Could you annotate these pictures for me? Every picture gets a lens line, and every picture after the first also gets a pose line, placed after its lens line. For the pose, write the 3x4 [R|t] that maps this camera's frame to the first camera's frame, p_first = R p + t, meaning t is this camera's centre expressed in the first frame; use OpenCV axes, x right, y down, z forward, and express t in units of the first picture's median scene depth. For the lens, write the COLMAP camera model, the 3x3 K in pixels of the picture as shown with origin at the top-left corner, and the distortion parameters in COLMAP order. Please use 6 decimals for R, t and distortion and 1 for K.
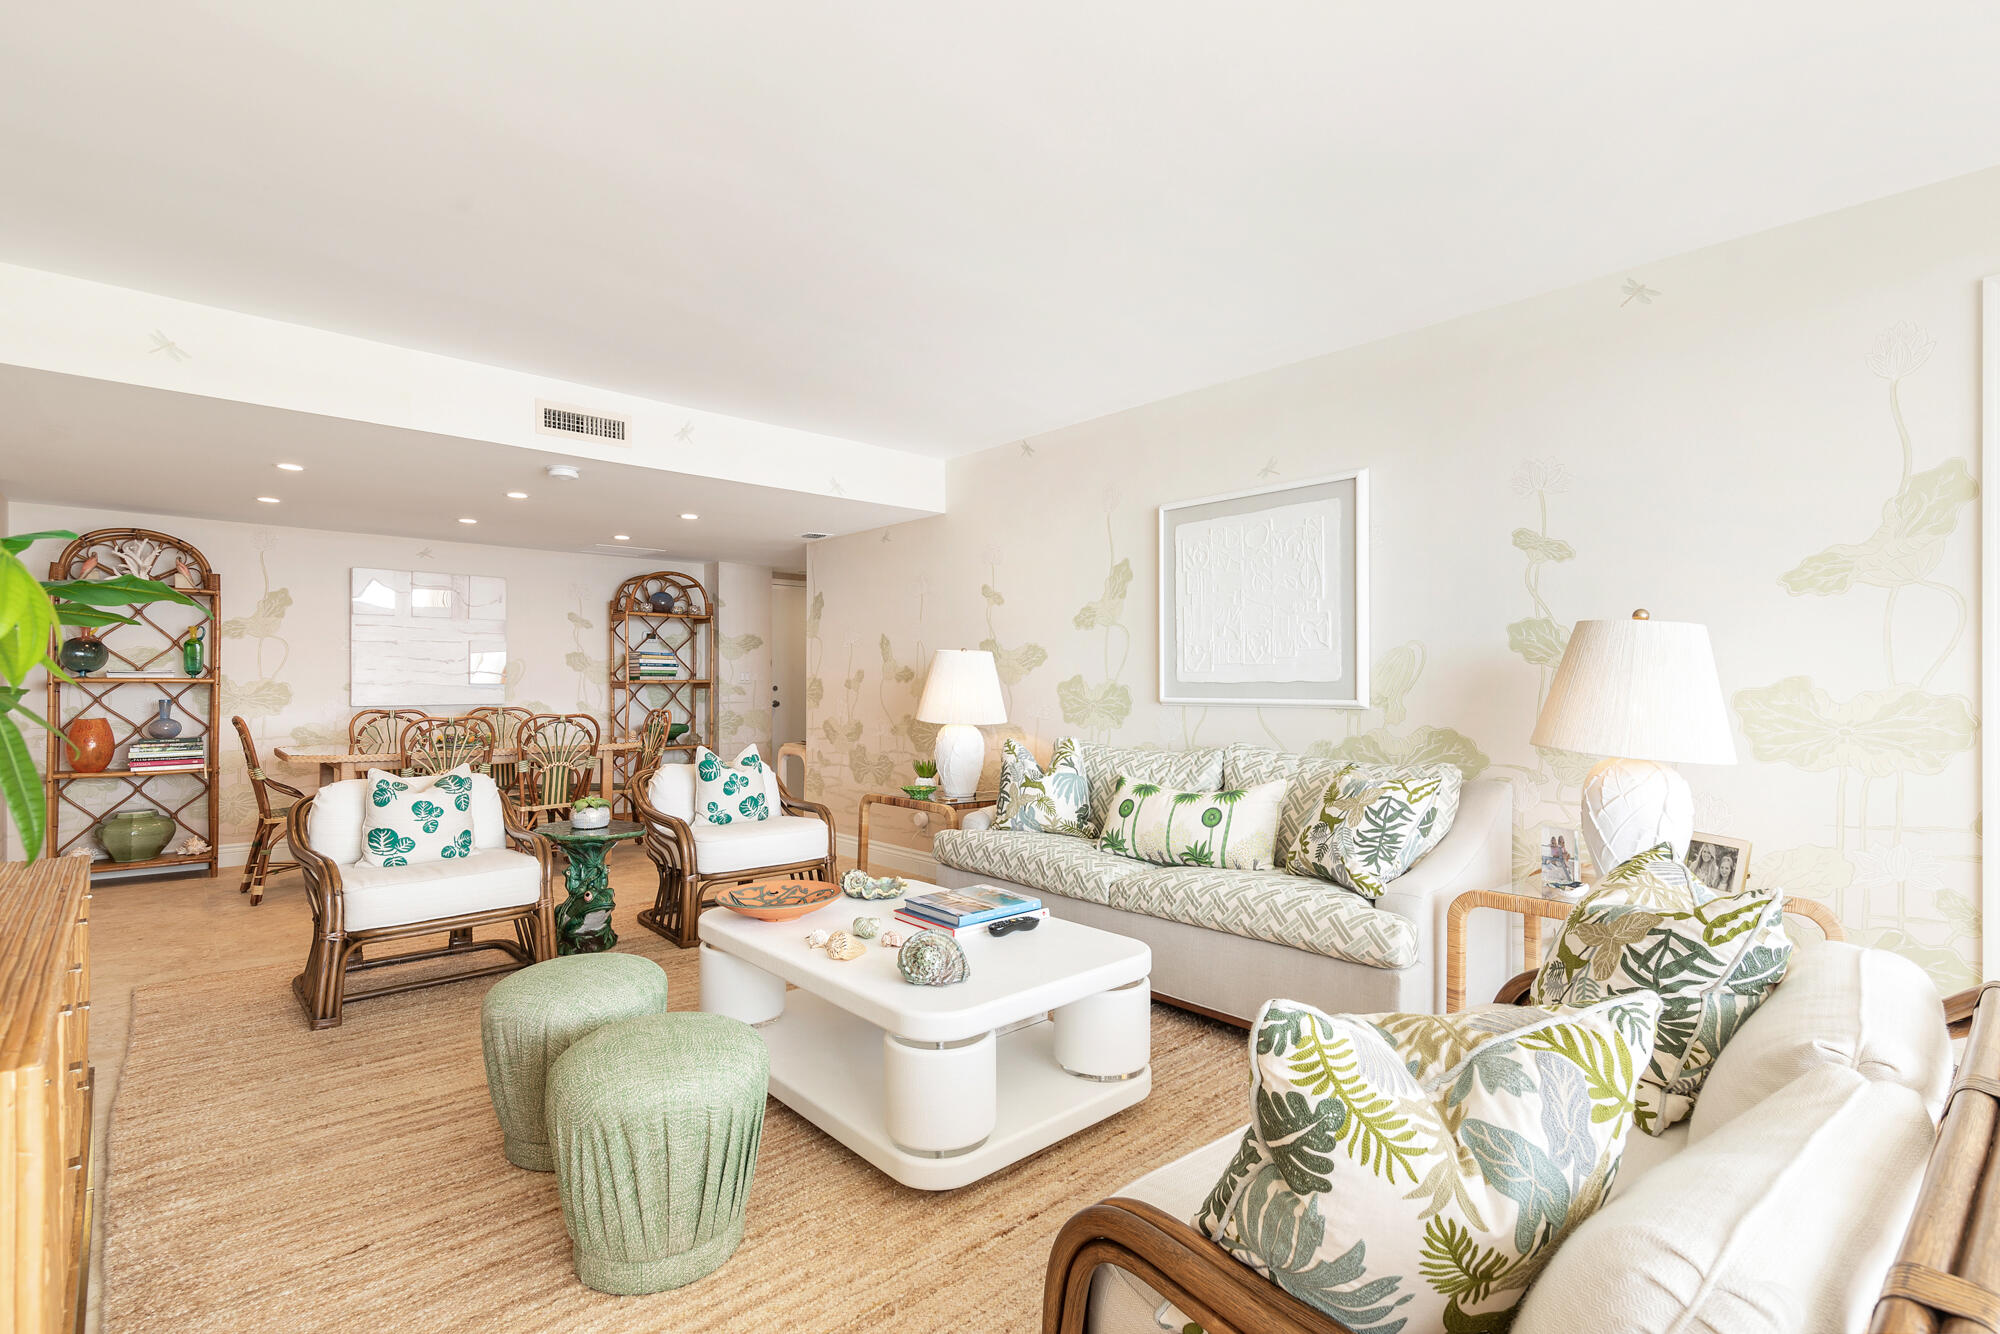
lens RADIAL K [[927.0, 0, 1005.5], [0, 927.0, 675.4], [0, 0, 1]] dist [-0.000663, 0.000498]
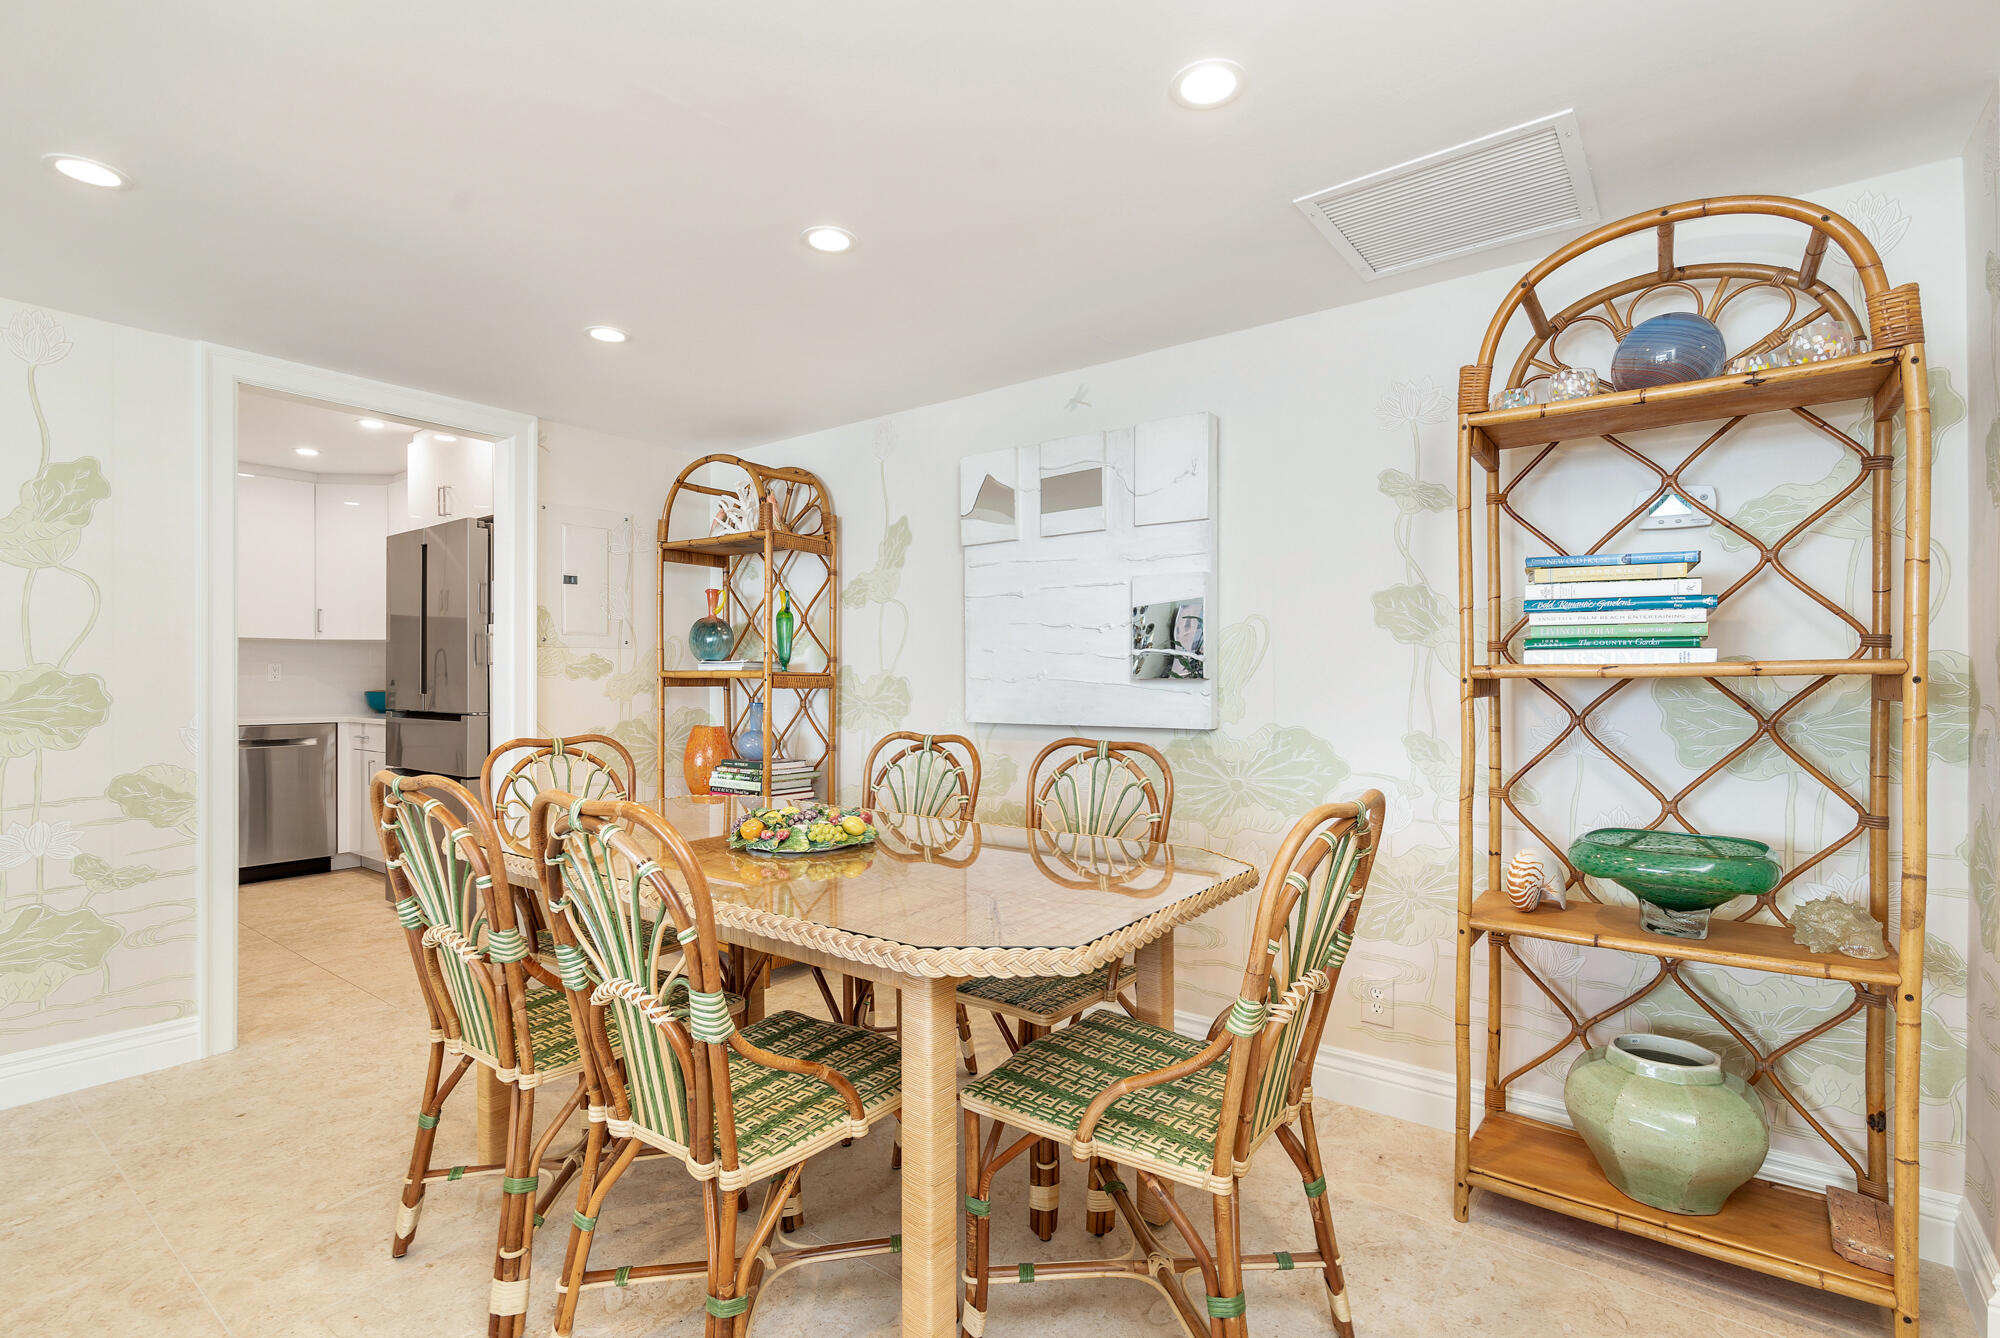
lens RADIAL K [[989.1, 0, 953.3], [0, 989.1, 674.1], [0, 0, 1]] dist [0.043964, -0.000027]
pose [[0.161628, -0.009756, -0.986803, -0.210414], [0.004779, 0.999947, -0.009103, 0.015598], [0.986840, -0.003245, 0.161667, 1.251051]]
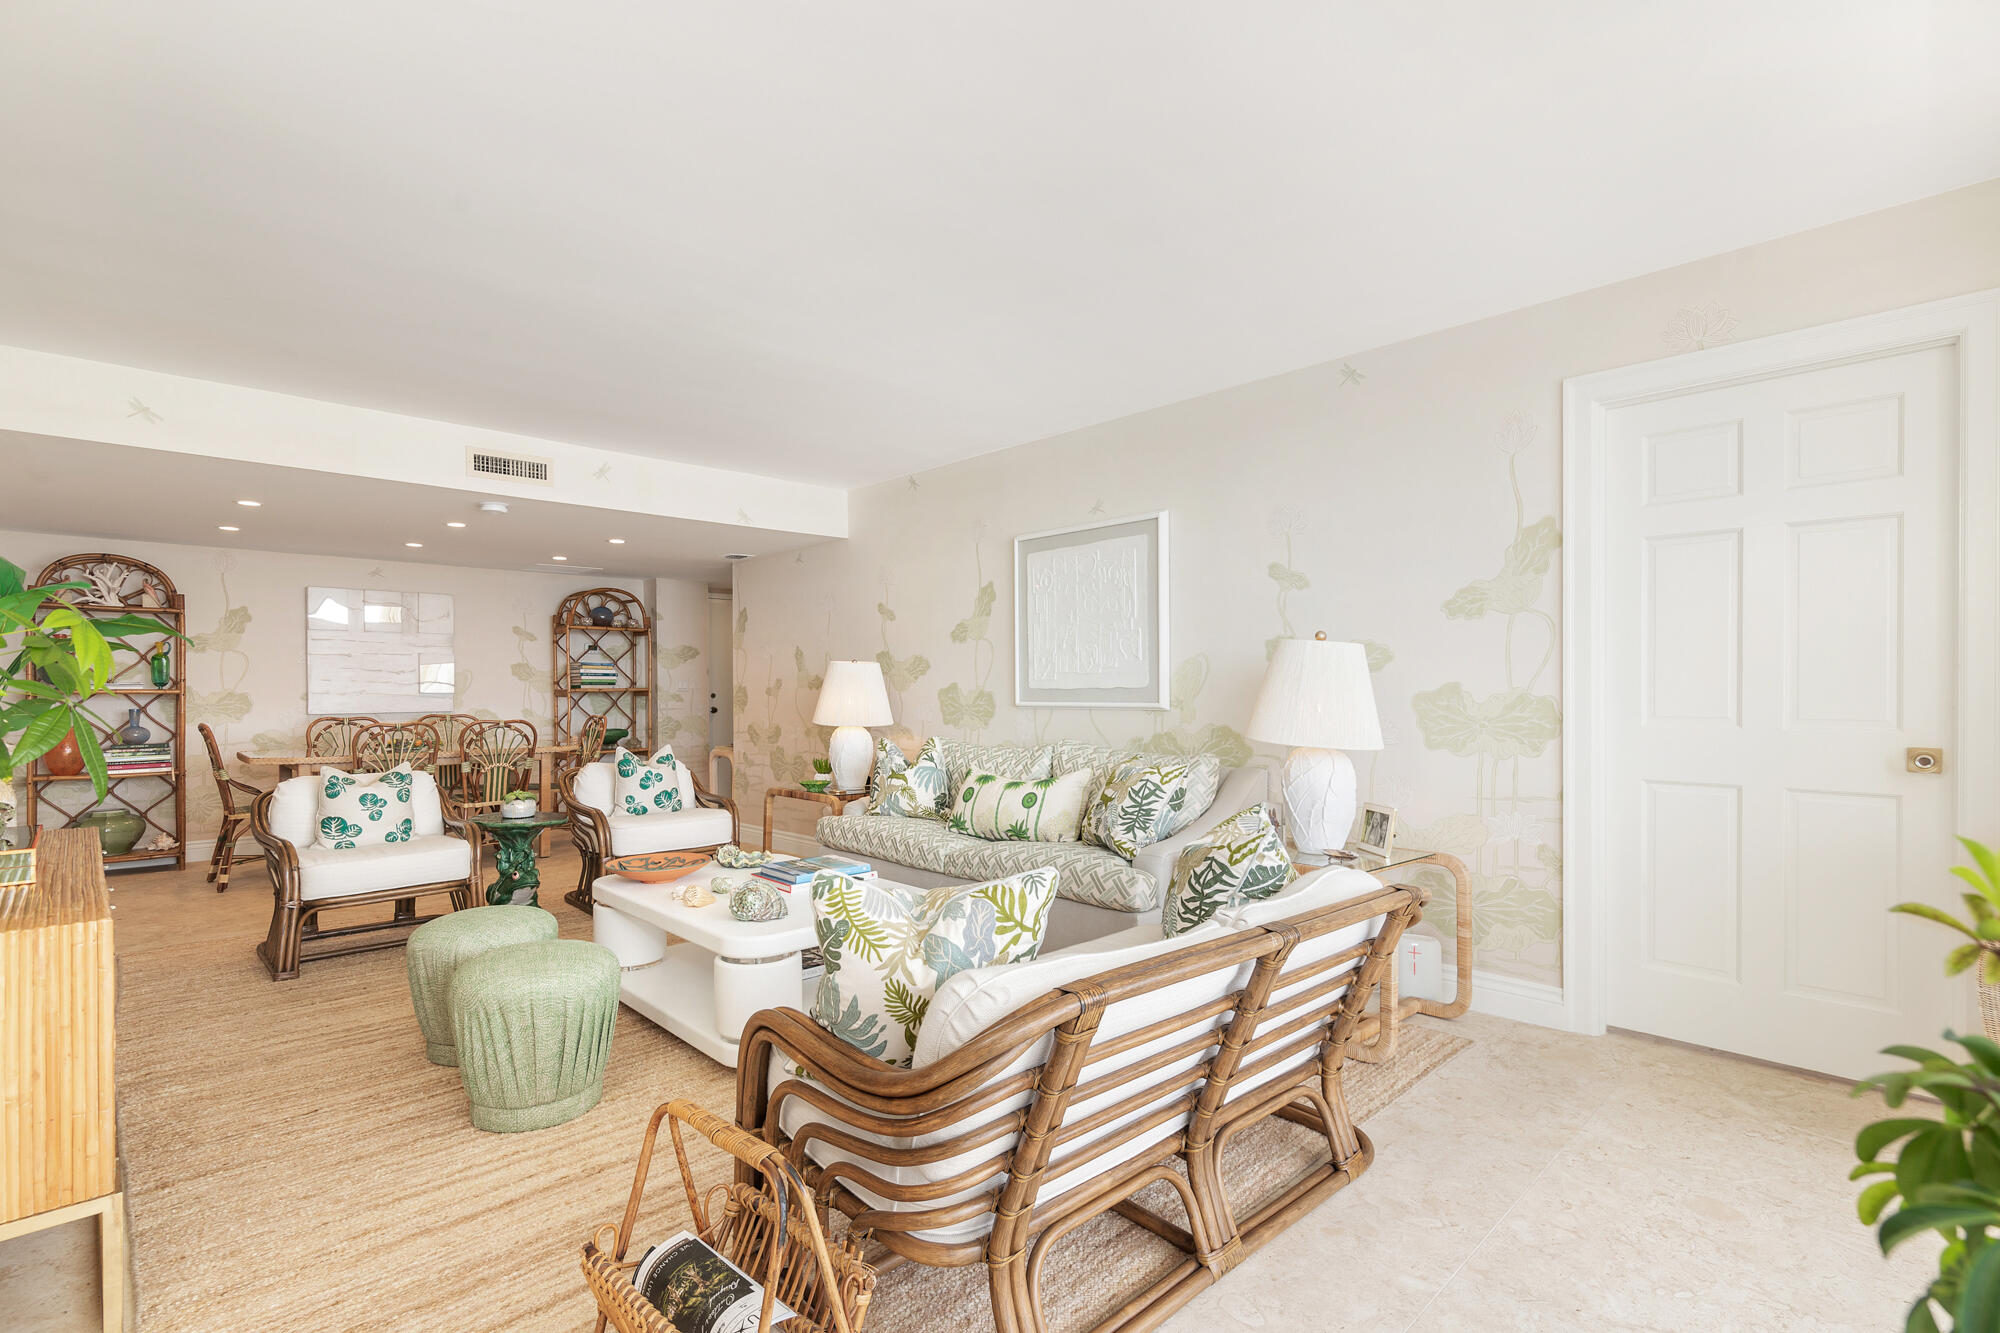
lens RADIAL K [[934.0, 0, 1011.0], [0, 934.0, 688.7], [0, 0, 1]] dist [0.000660, -0.000278]
pose [[0.999615, -0.005246, 0.027249, 0.122937], [0.005019, 0.999952, 0.008389, -0.002443], [-0.027292, -0.008249, 0.999593, -0.163545]]
